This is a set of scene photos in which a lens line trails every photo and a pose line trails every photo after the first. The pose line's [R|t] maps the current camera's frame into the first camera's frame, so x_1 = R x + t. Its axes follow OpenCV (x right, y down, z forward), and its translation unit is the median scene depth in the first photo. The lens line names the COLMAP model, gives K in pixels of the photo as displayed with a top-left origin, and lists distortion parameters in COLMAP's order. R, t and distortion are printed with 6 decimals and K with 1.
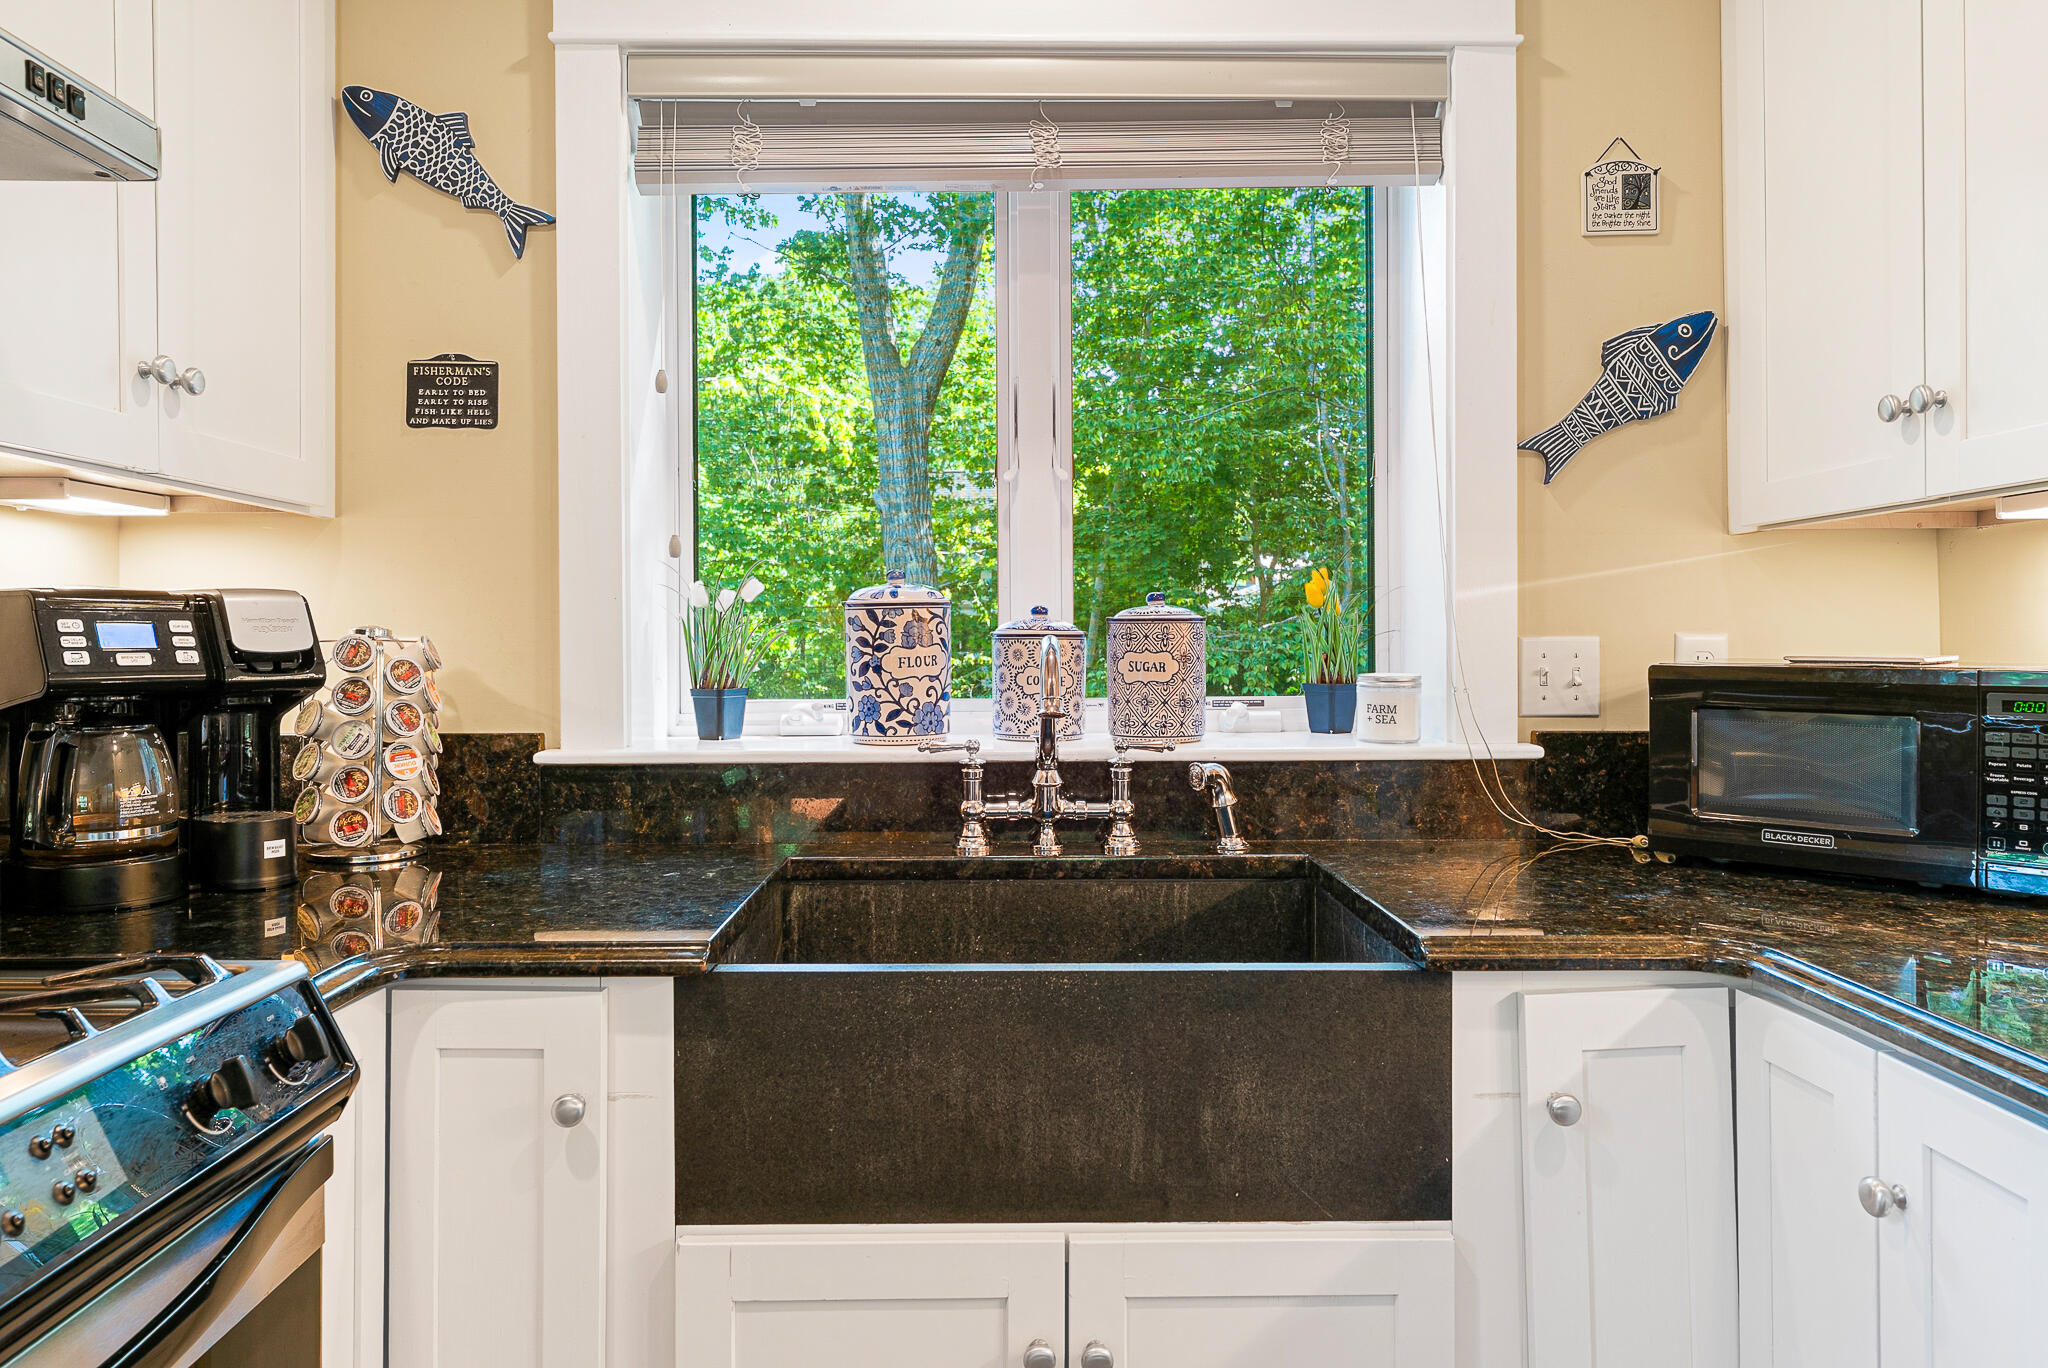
lens RADIAL K [[1409.0, 0, 1022.4], [0, 1409.0, 644.5], [0, 0, 1]] dist [0.000051, -0.000188]
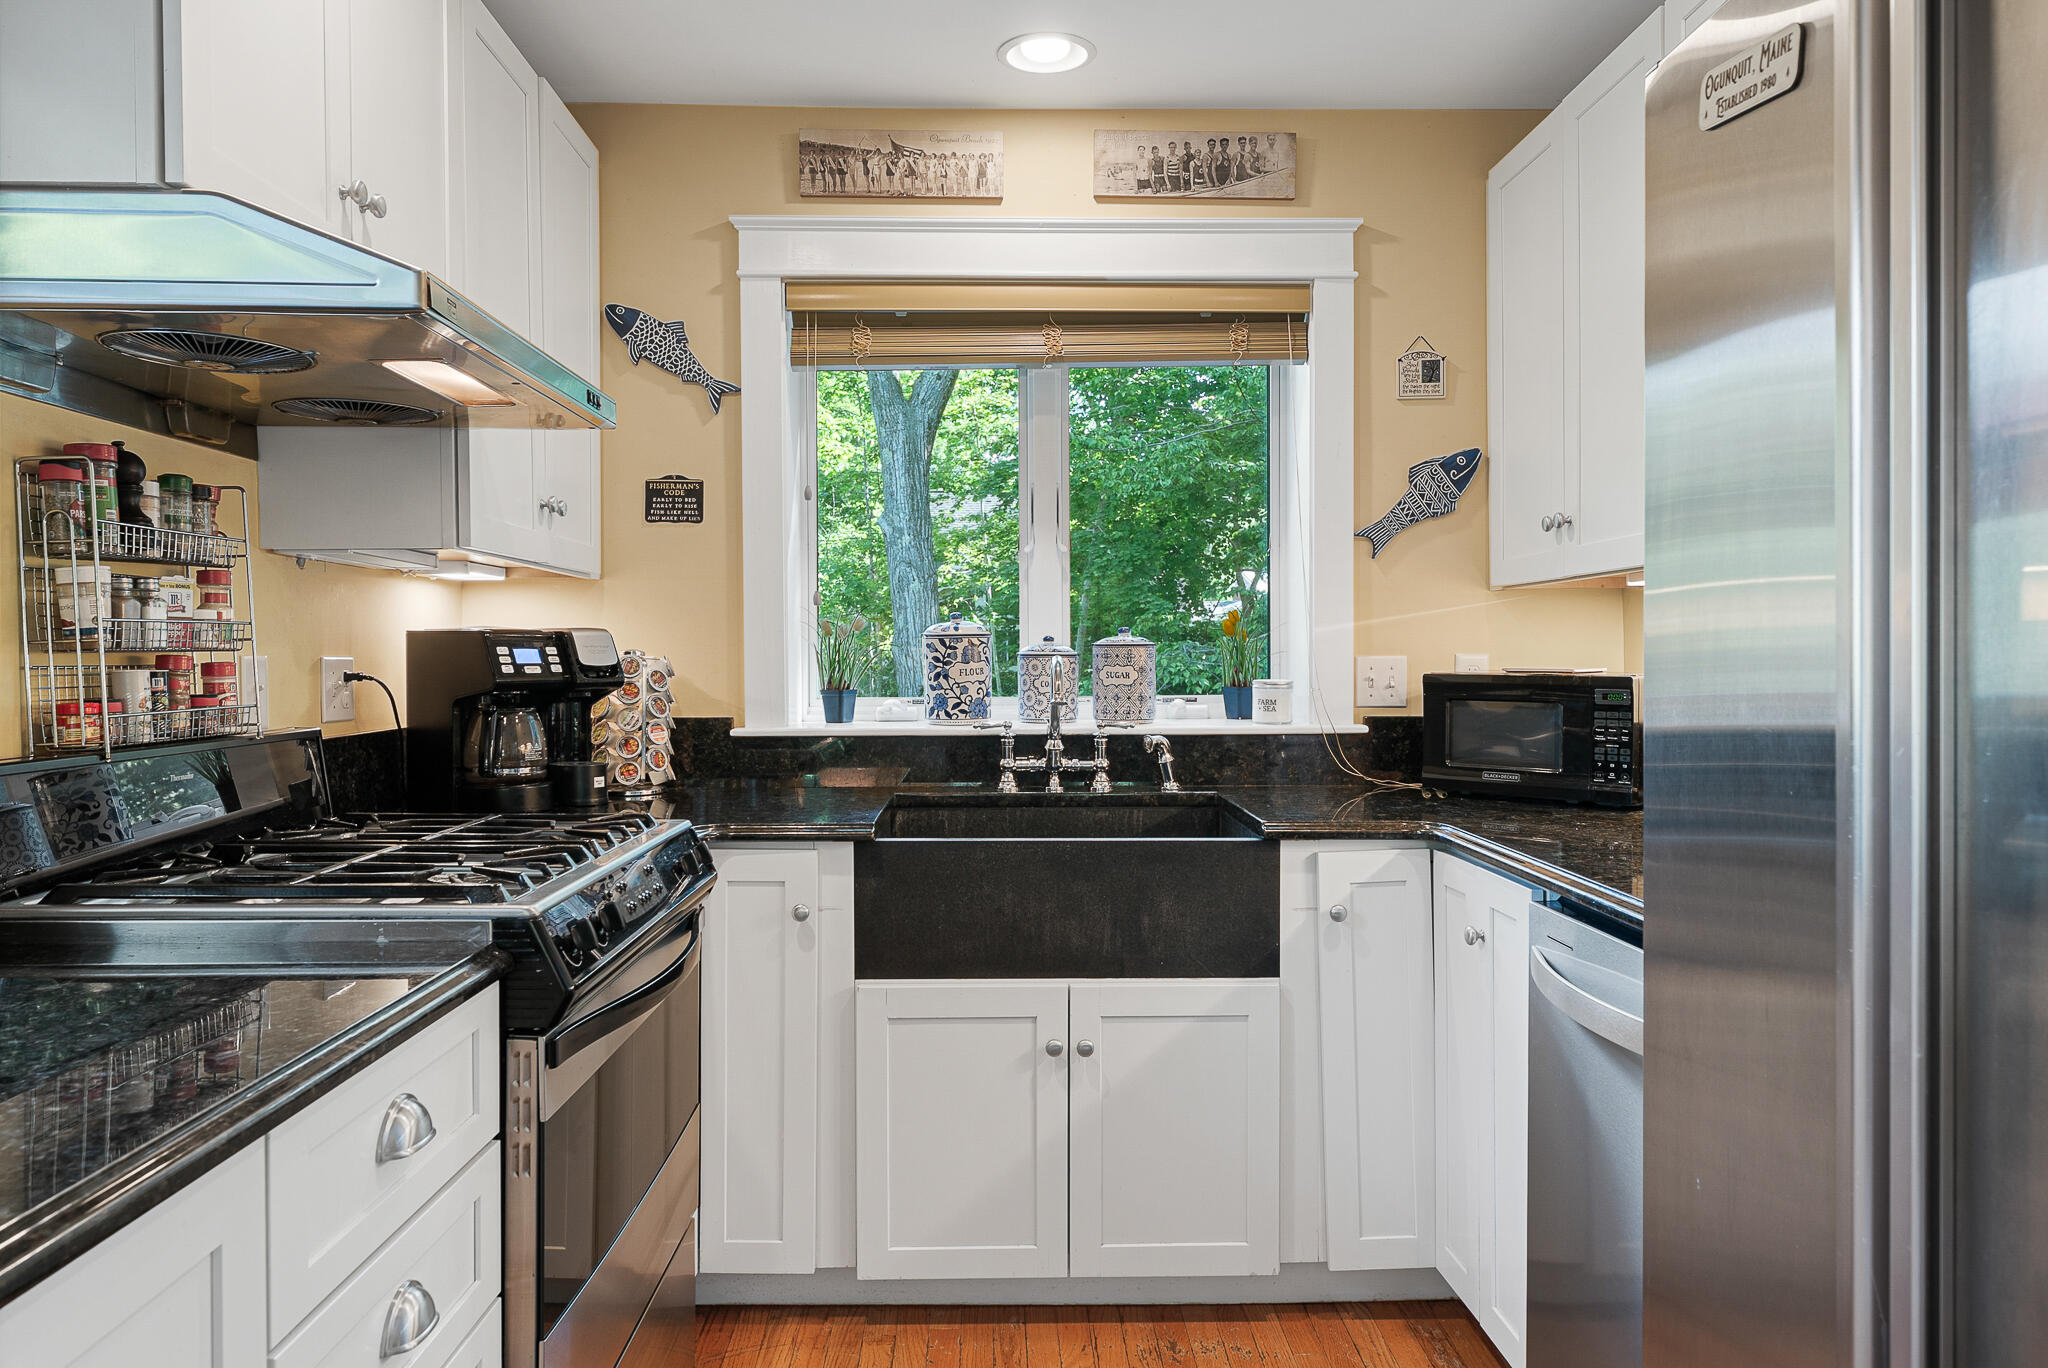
lens RADIAL K [[1363.1, 0, 1024.0], [0, 1363.1, 684.0], [0, 0, 1]] dist [0.001307, 0.000137]
pose [[0.999974, 0.000232, 0.007160, -0.027625], [-0.000364, 0.999830, 0.018439, -0.002411], [-0.007155, -0.018441, 0.999804, -0.534538]]
